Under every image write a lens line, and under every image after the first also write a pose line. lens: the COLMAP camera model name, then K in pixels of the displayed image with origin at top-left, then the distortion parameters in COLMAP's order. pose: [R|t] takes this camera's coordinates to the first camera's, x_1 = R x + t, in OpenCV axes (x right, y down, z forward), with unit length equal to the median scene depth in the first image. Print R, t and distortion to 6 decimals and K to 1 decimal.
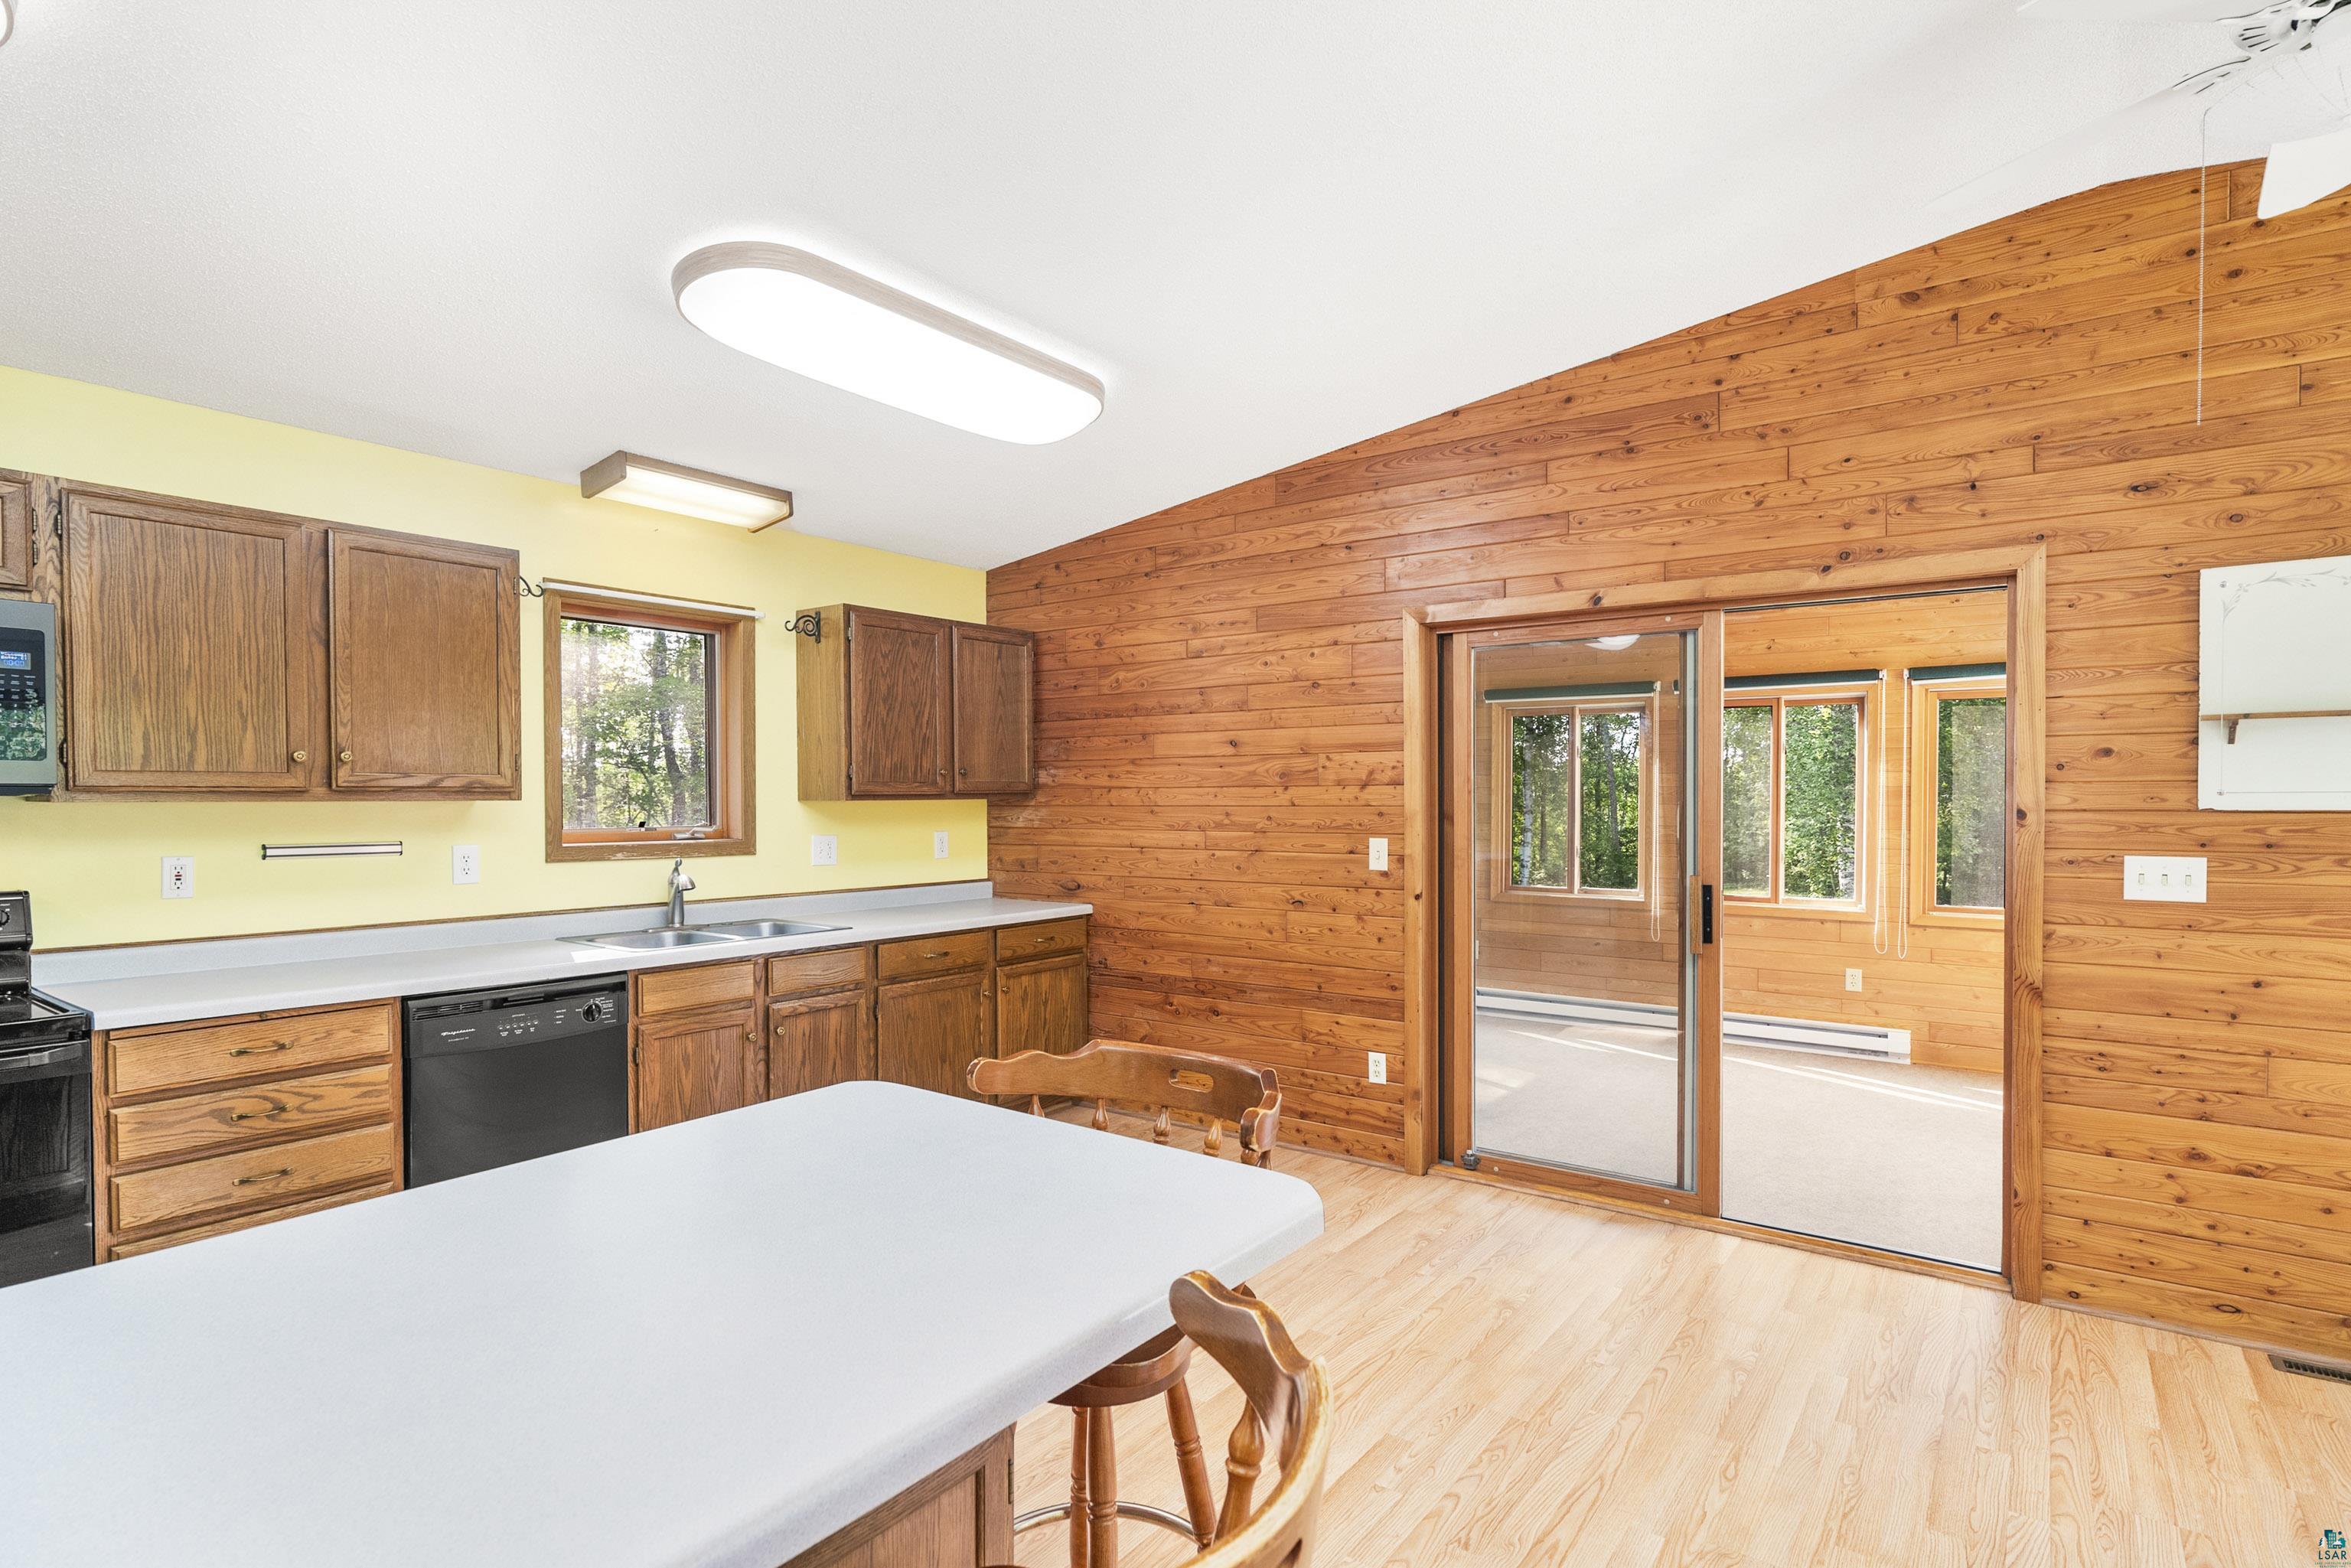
lens RADIAL K [[1176.6, 0, 1175.3], [0, 1176.6, 816.1], [0, 0, 1]] dist [0.000180, 0.000595]
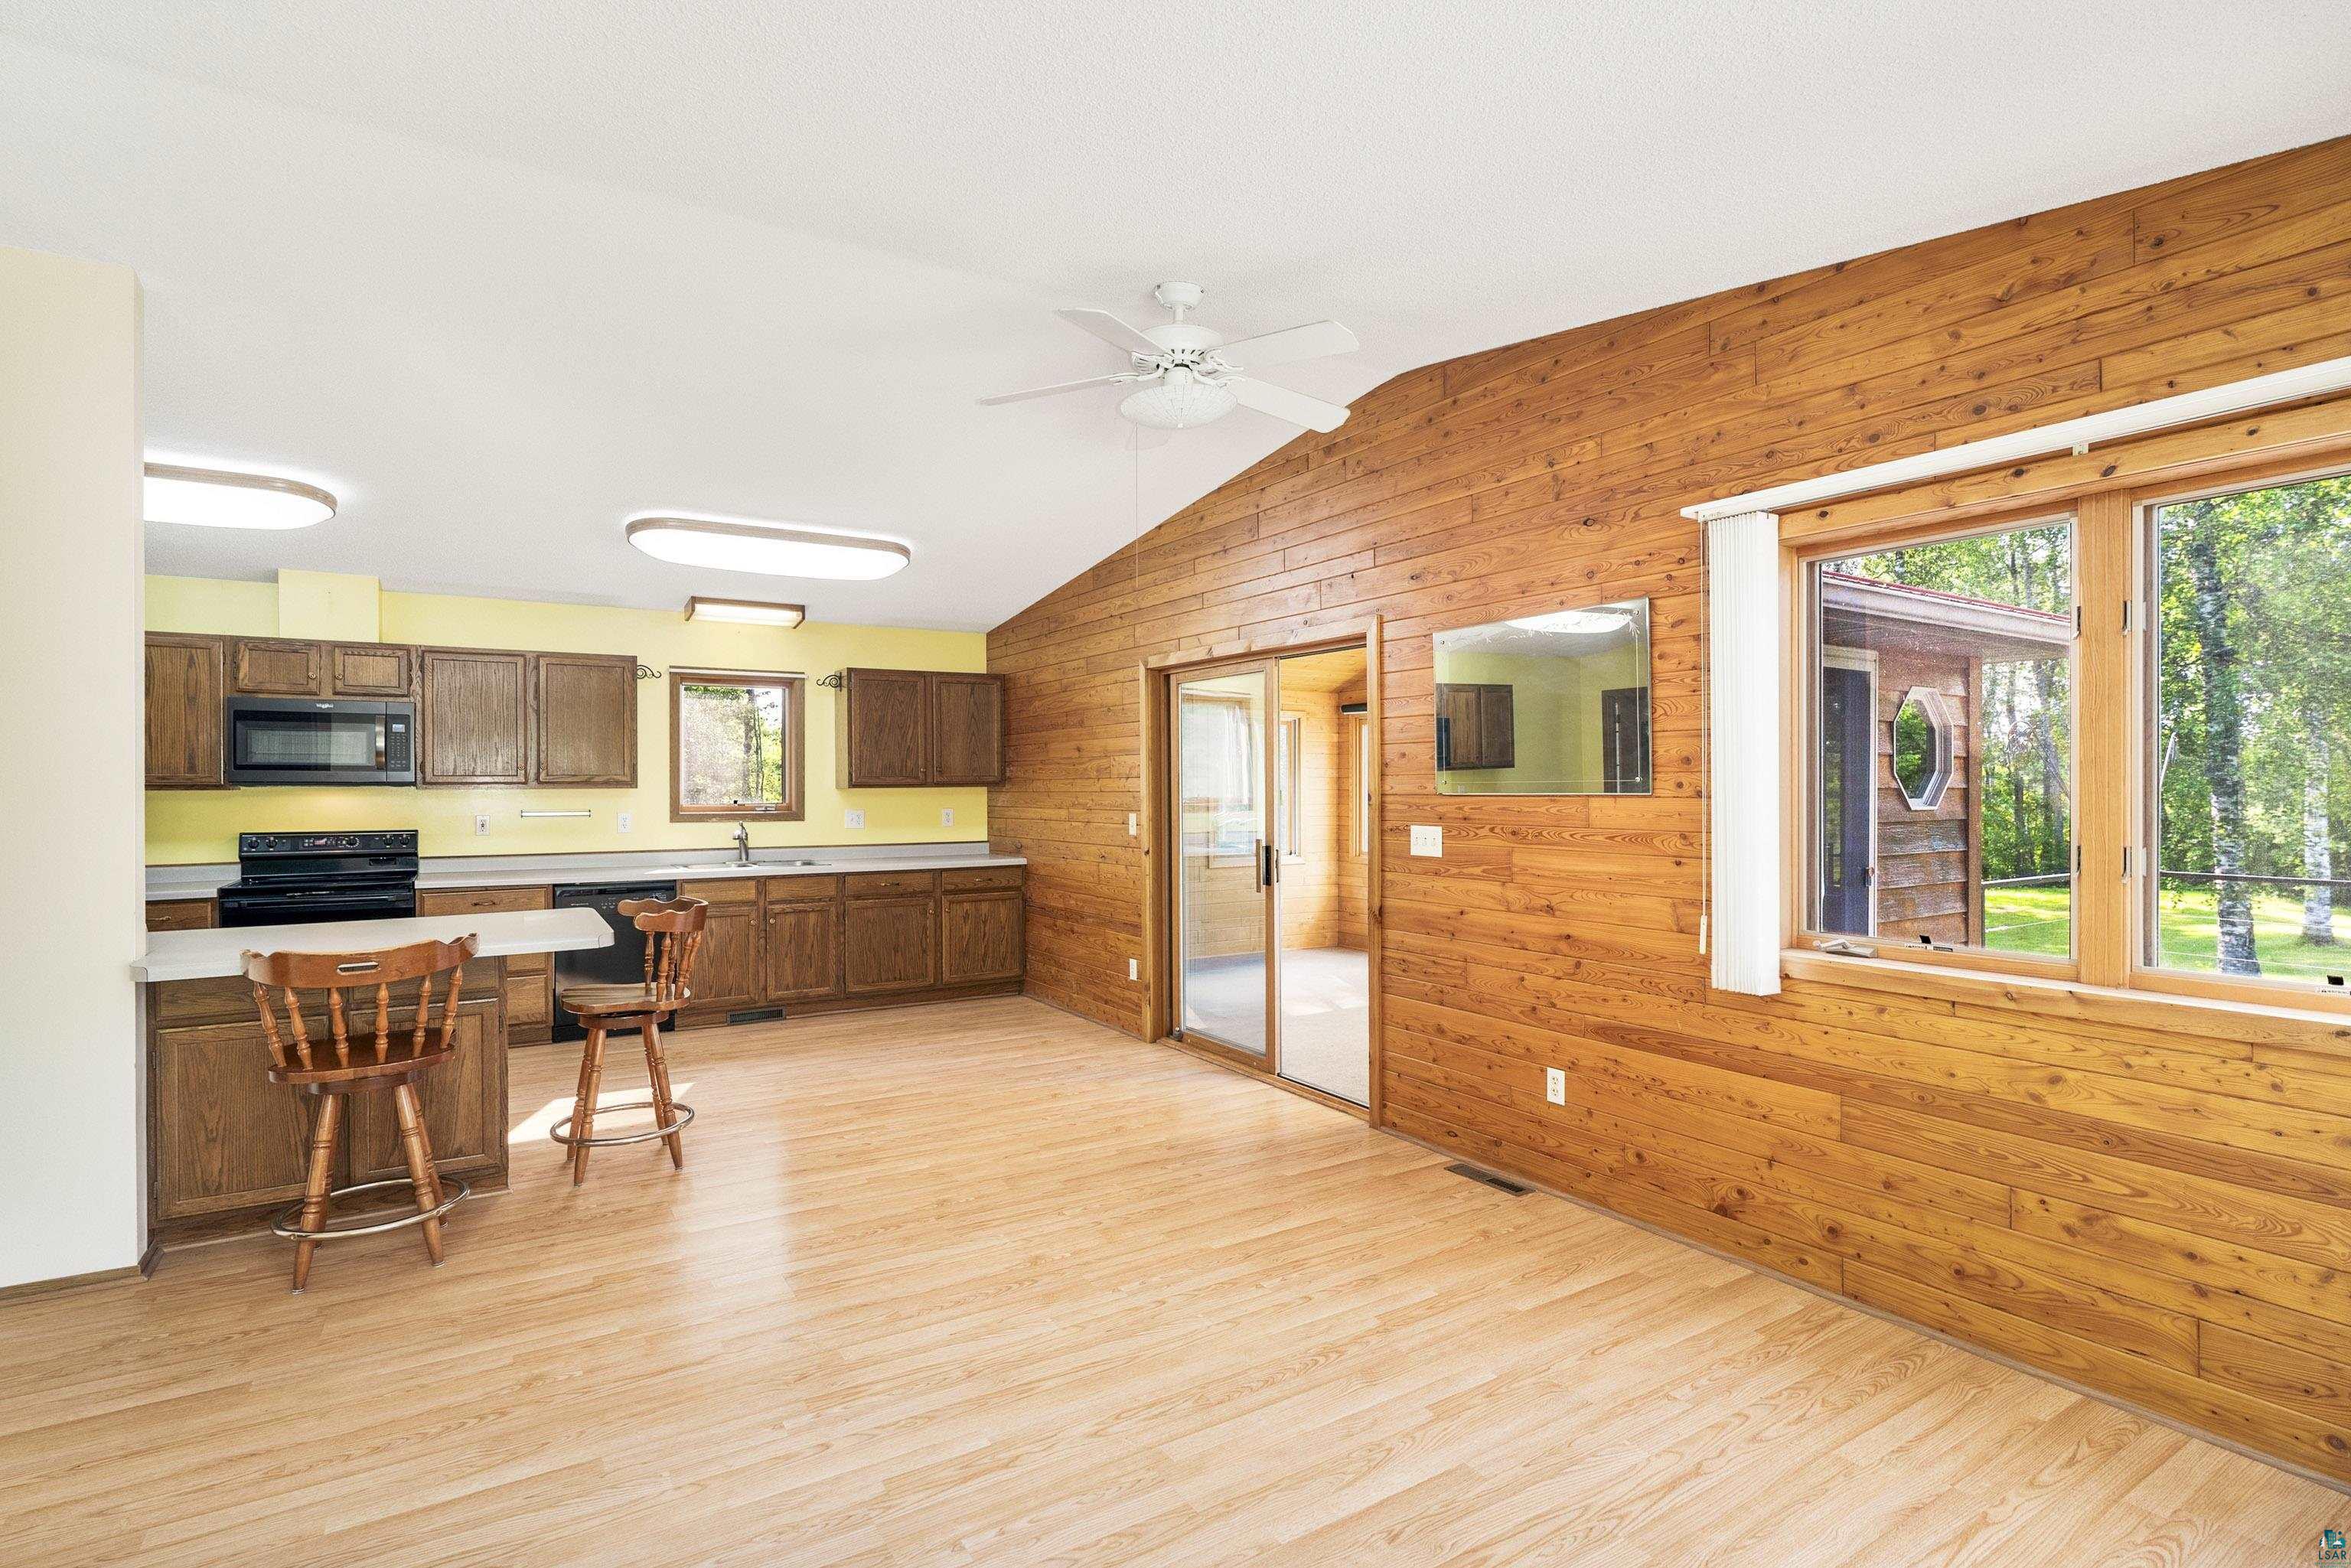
lens RADIAL K [[1127.0, 0, 1175.5], [0, 1127.0, 784.0], [0, 0, 1]] dist [0.000659, -0.000028]
pose [[0.931639, -0.001976, -0.363380, 0.754759], [-0.003876, 0.999874, -0.015374, 0.003503], [0.363365, 0.015732, 0.931514, -0.307211]]
